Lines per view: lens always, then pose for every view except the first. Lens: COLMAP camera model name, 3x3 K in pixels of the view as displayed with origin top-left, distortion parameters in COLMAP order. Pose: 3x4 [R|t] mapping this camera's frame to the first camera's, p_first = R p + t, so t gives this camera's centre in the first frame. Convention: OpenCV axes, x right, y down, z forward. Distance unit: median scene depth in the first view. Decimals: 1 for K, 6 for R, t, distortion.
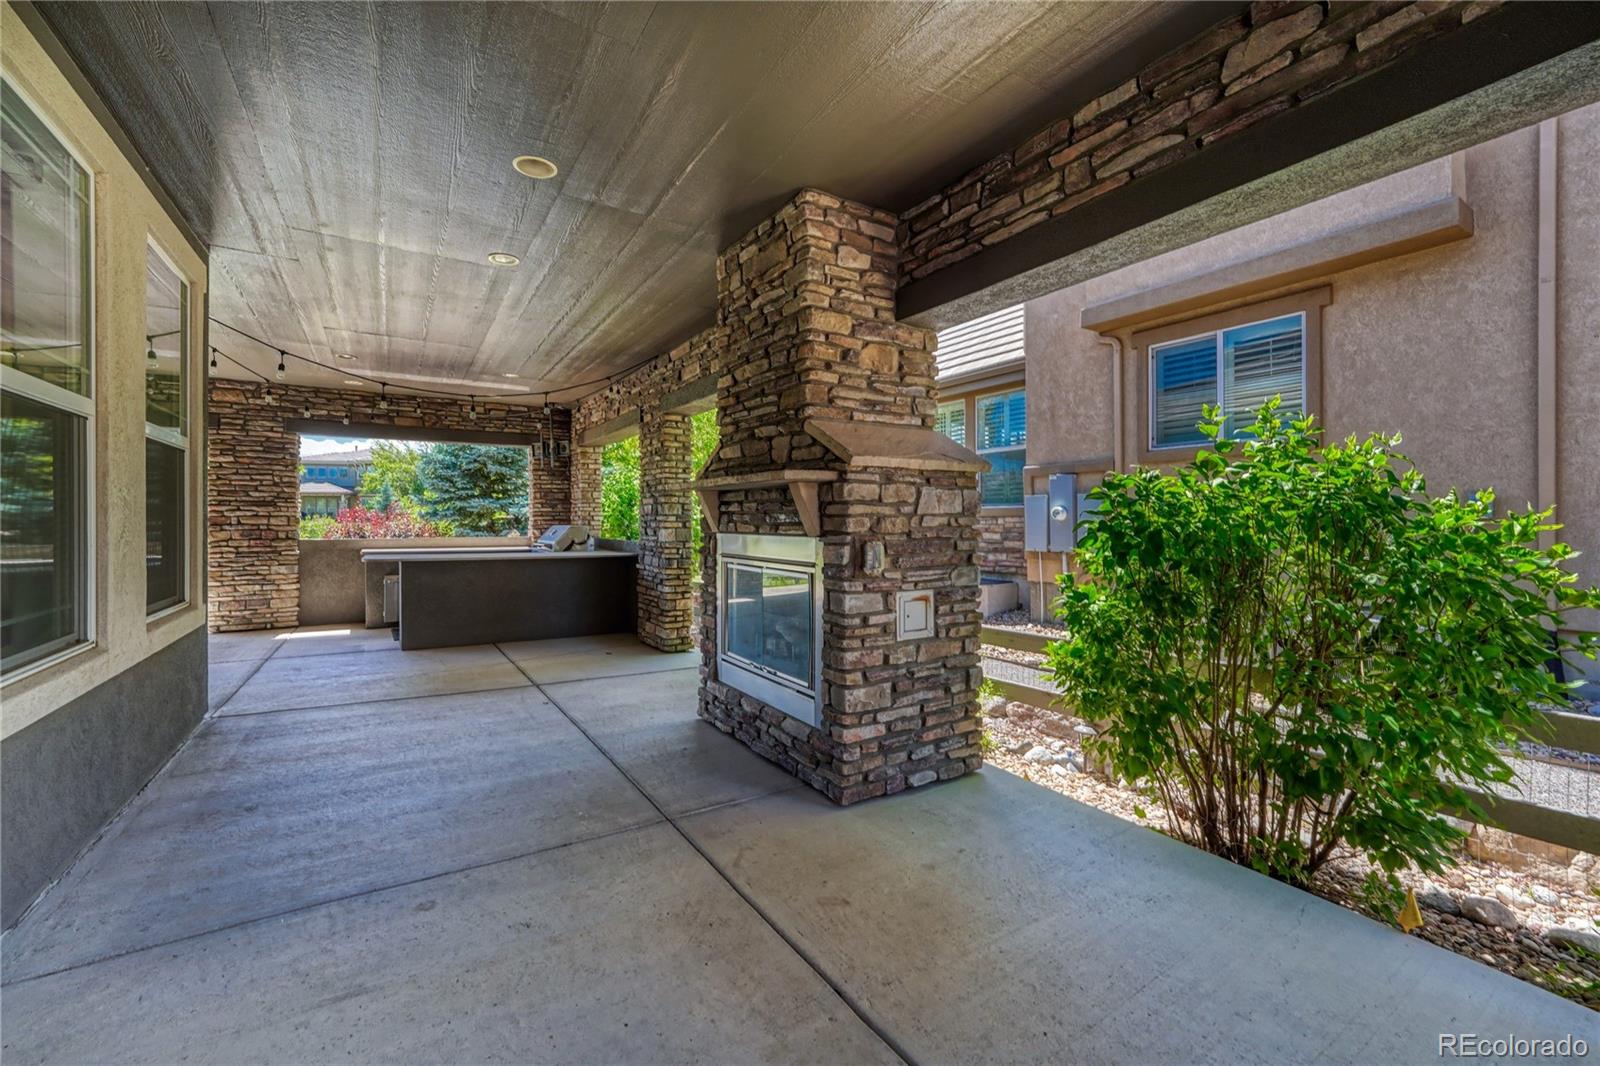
lens RADIAL K [[665.1, 0, 801.9], [0, 665.1, 526.1], [0, 0, 1]] dist [0.002574, 0.000010]
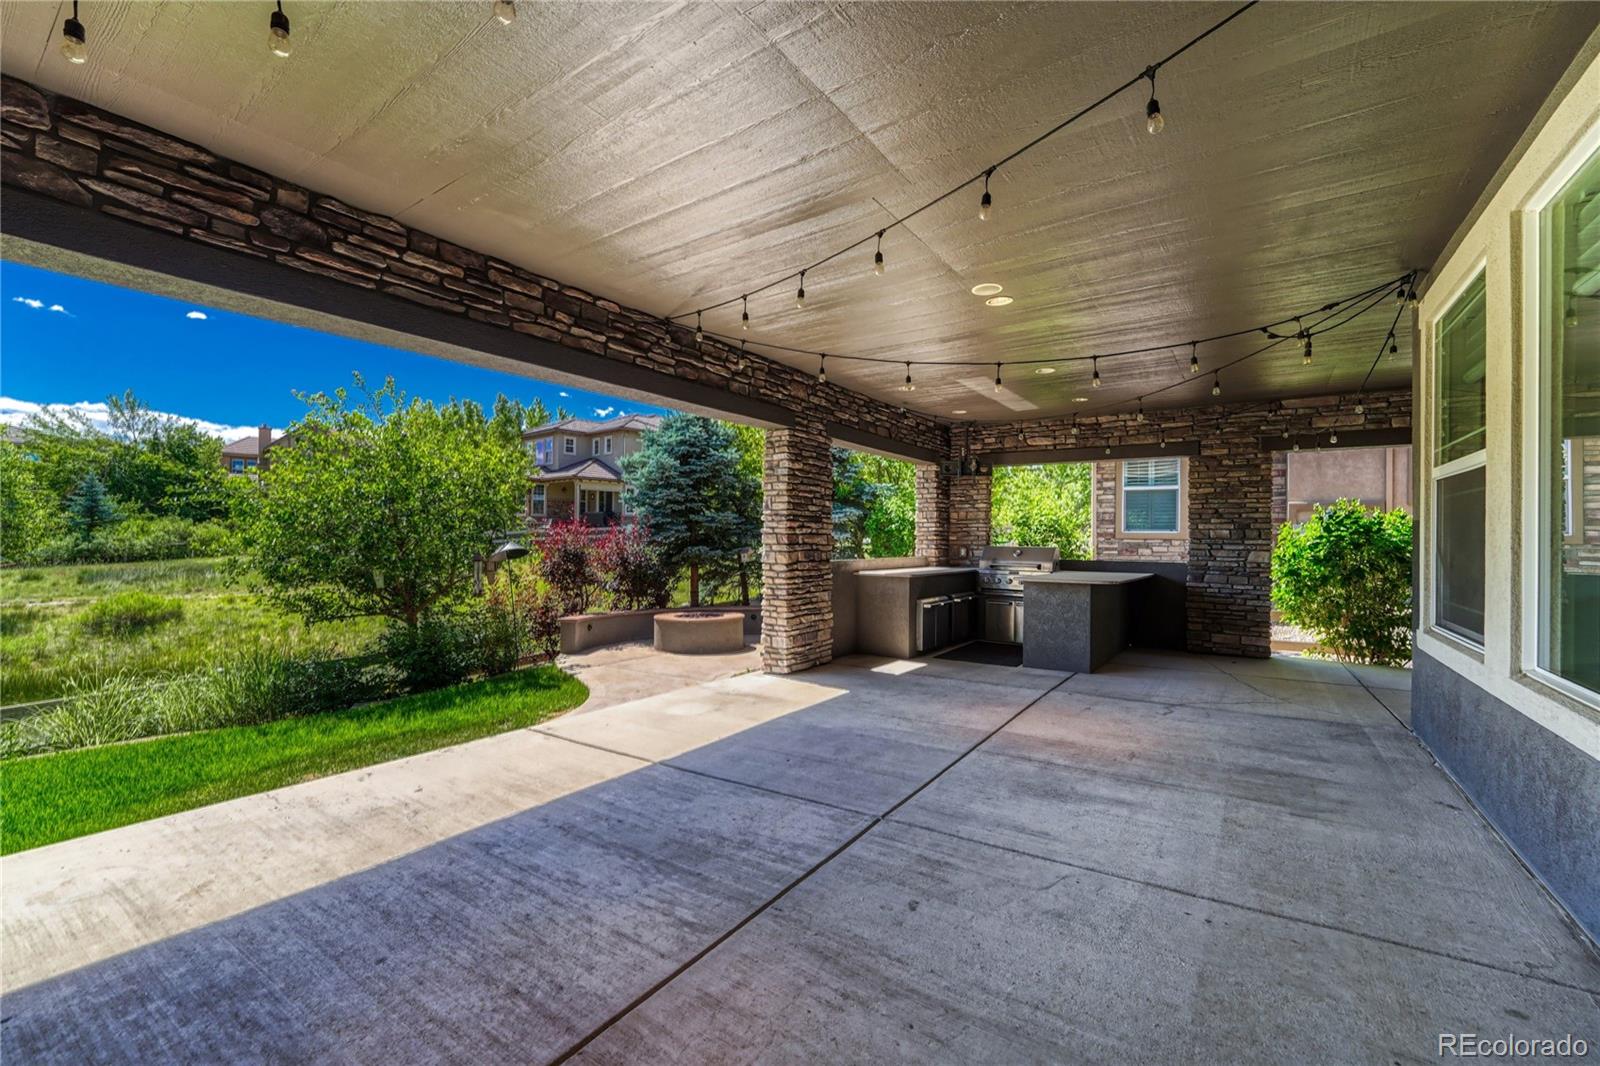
lens RADIAL K [[665.1, 0, 804.0], [0, 665.1, 532.1], [0, 0, 1]] dist [0.002574, 0.000010]
pose [[0.909089, 0.014501, 0.416350, -1.162543], [-0.008784, 0.999839, -0.015643, -0.003945], [-0.416510, 0.010563, 0.909070, 0.226692]]
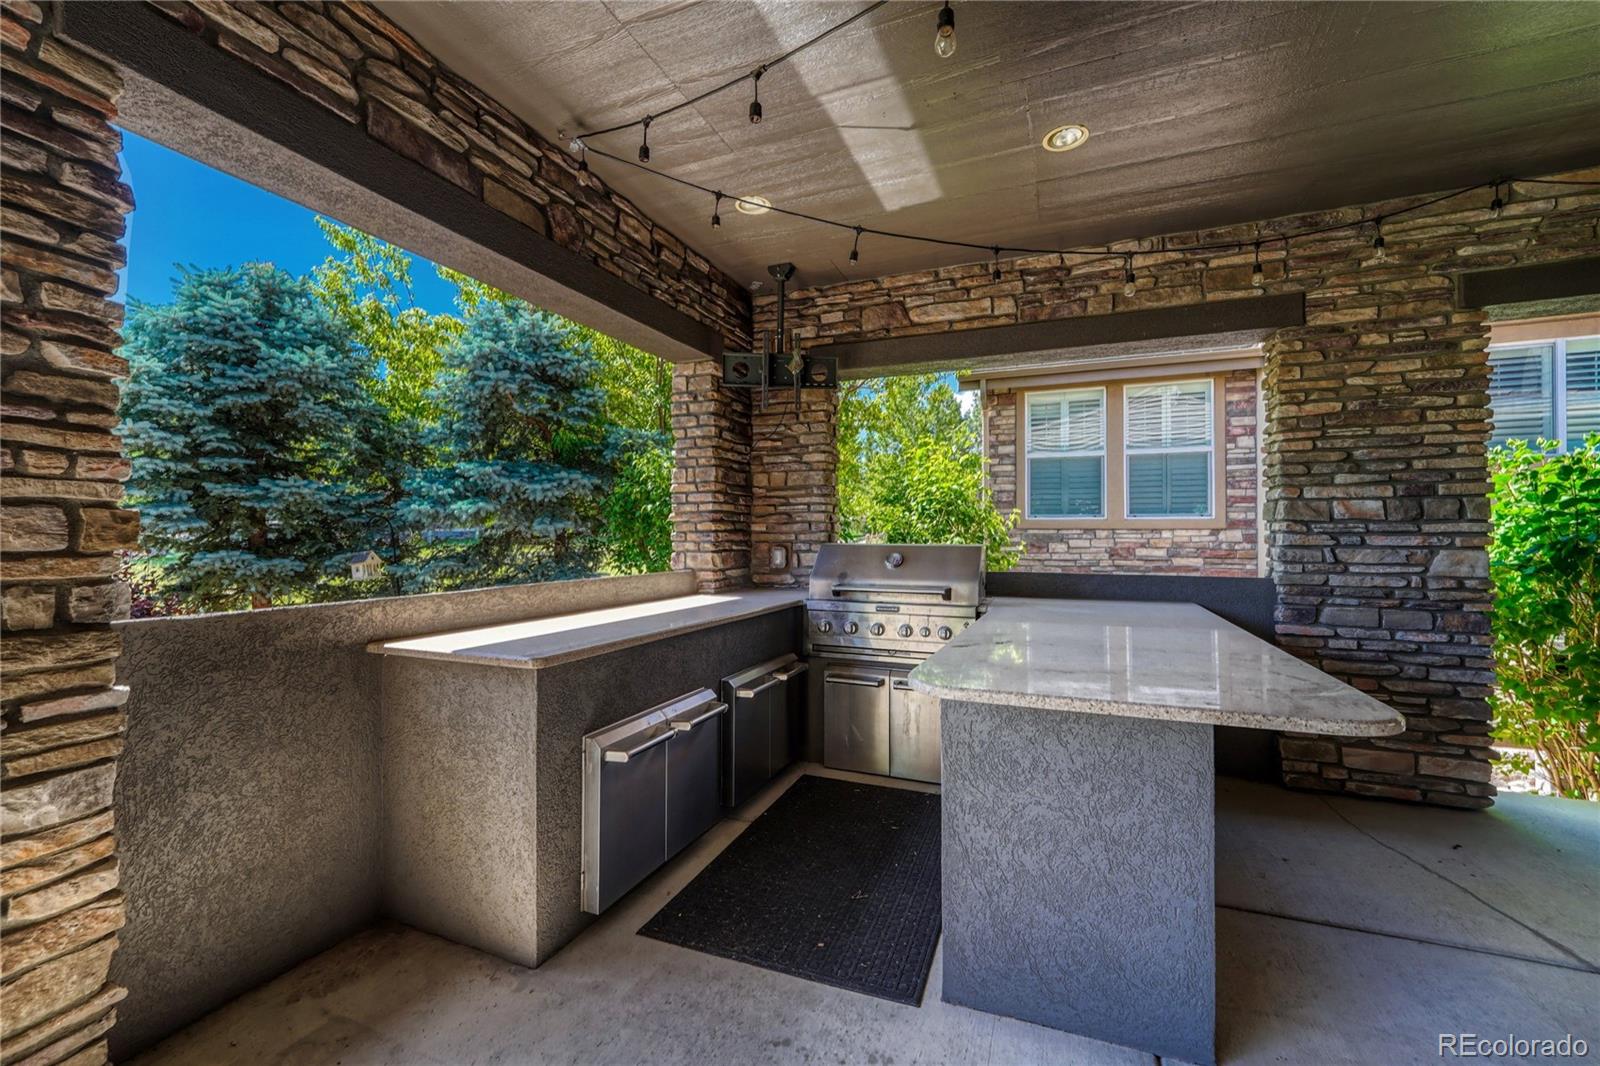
lens RADIAL K [[665.1, 0, 793.6], [0, 665.1, 531.8], [0, 0, 1]] dist [0.002574, 0.000010]
pose [[0.810002, 0.003361, 0.586418, -0.719111], [0.003143, 0.999944, -0.010071, -0.005055], [-0.586419, 0.010001, 0.809946, 0.738322]]
